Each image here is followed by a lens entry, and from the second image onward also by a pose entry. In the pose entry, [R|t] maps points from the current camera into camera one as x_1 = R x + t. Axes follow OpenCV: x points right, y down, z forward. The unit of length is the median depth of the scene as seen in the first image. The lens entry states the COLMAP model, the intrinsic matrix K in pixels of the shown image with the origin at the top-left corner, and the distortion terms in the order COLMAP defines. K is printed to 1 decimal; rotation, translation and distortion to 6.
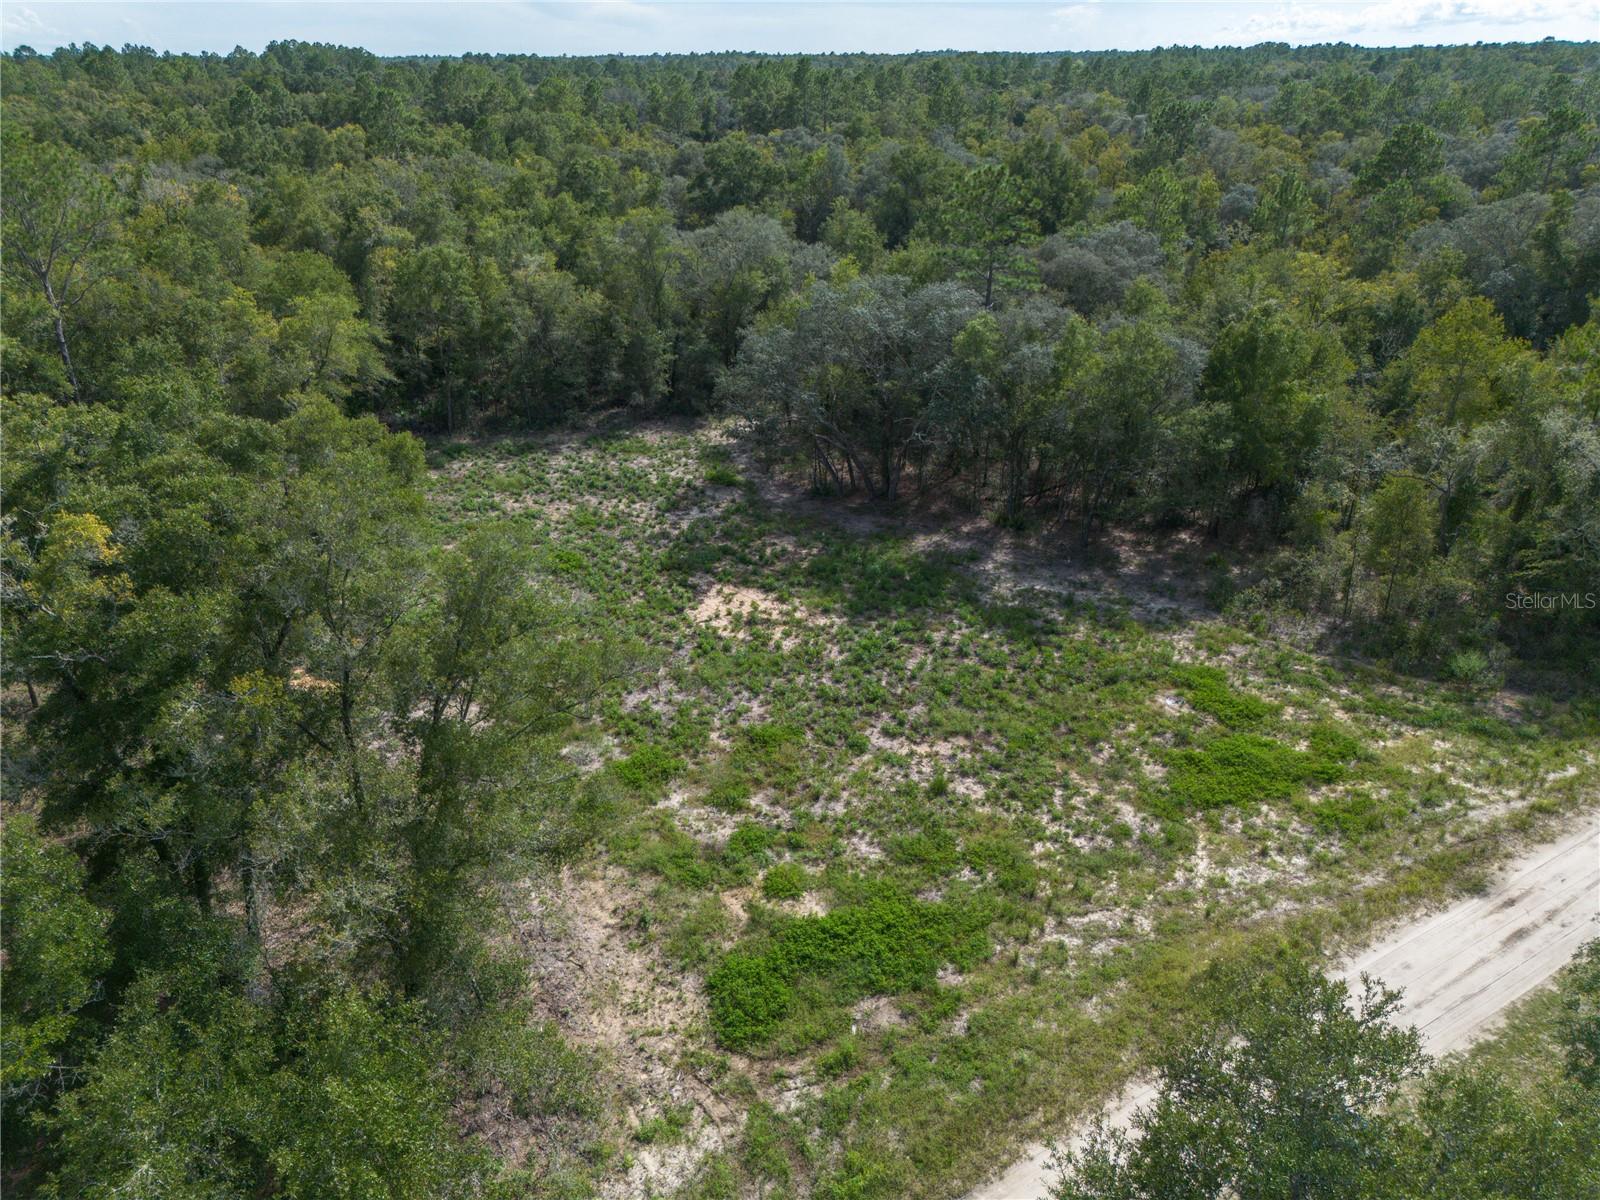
lens RADIAL K [[1118.8, 0, 793.8], [0, 1118.8, 601.6], [0, 0, 1]] dist [0.054059, -0.031091]
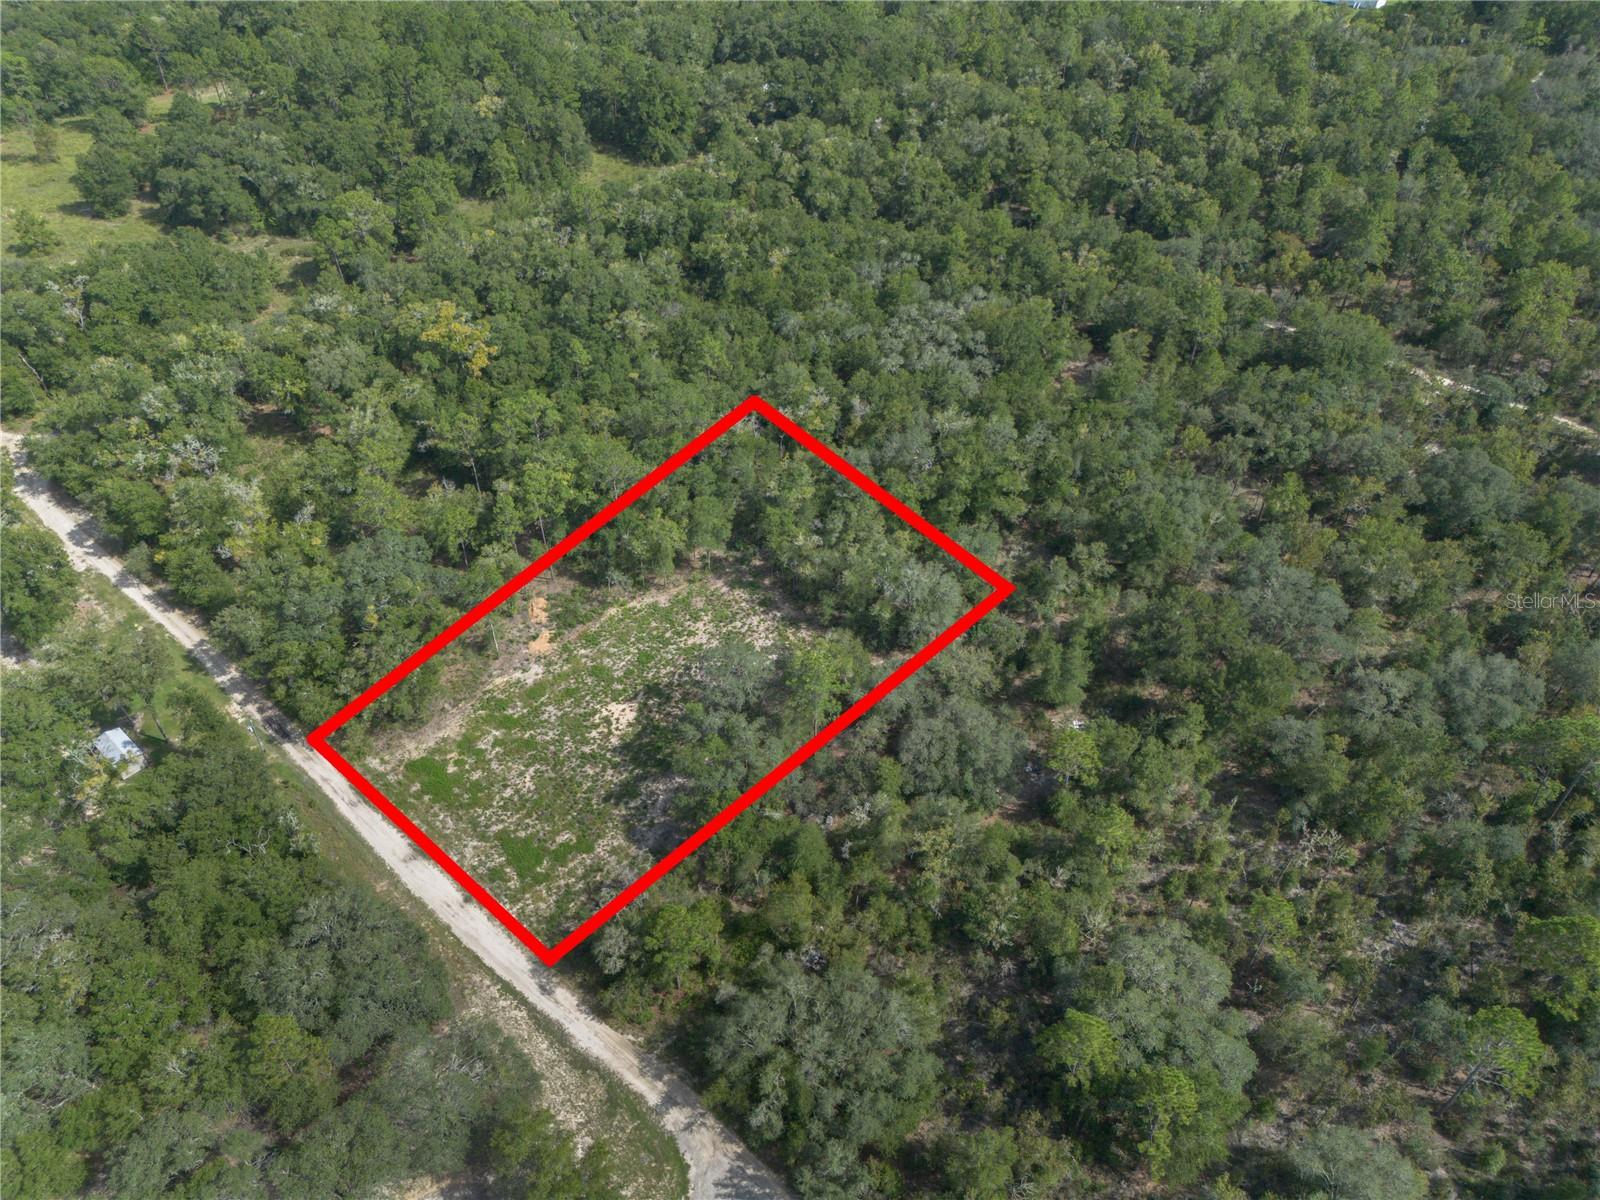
lens RADIAL K [[1118.8, 0, 793.8], [0, 1118.8, 601.6], [0, 0, 1]] dist [0.054059, -0.031091]
pose [[0.289734, 0.646692, -0.705580, 2.352712], [-0.409297, 0.750109, 0.519434, -2.315874], [0.865176, 0.138294, 0.482022, 0.007255]]
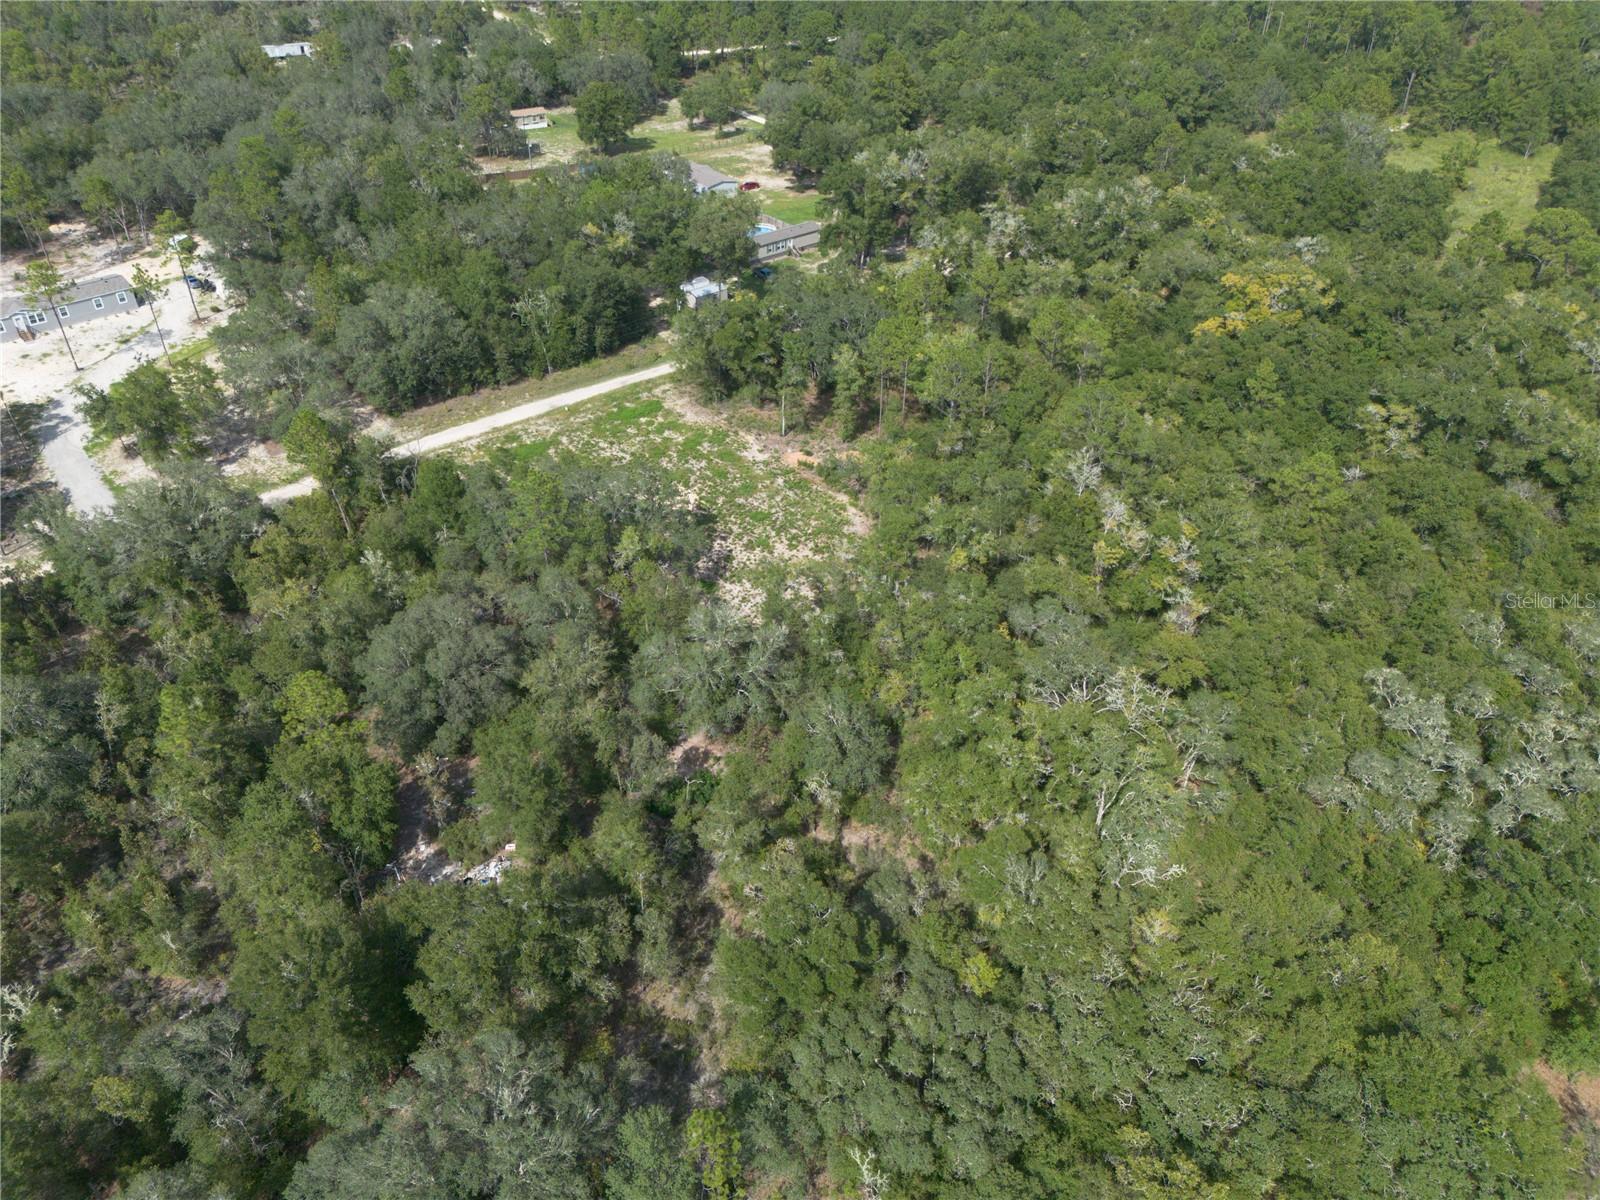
lens RADIAL K [[1118.8, 0, 793.8], [0, 1118.8, 601.6], [0, 0, 1]] dist [0.054059, -0.031091]
pose [[-0.987394, 0.095130, -0.126504, 0.047763], [-0.066247, 0.477483, 0.876140, -2.783374], [0.143751, 0.873476, -0.465161, 3.140154]]
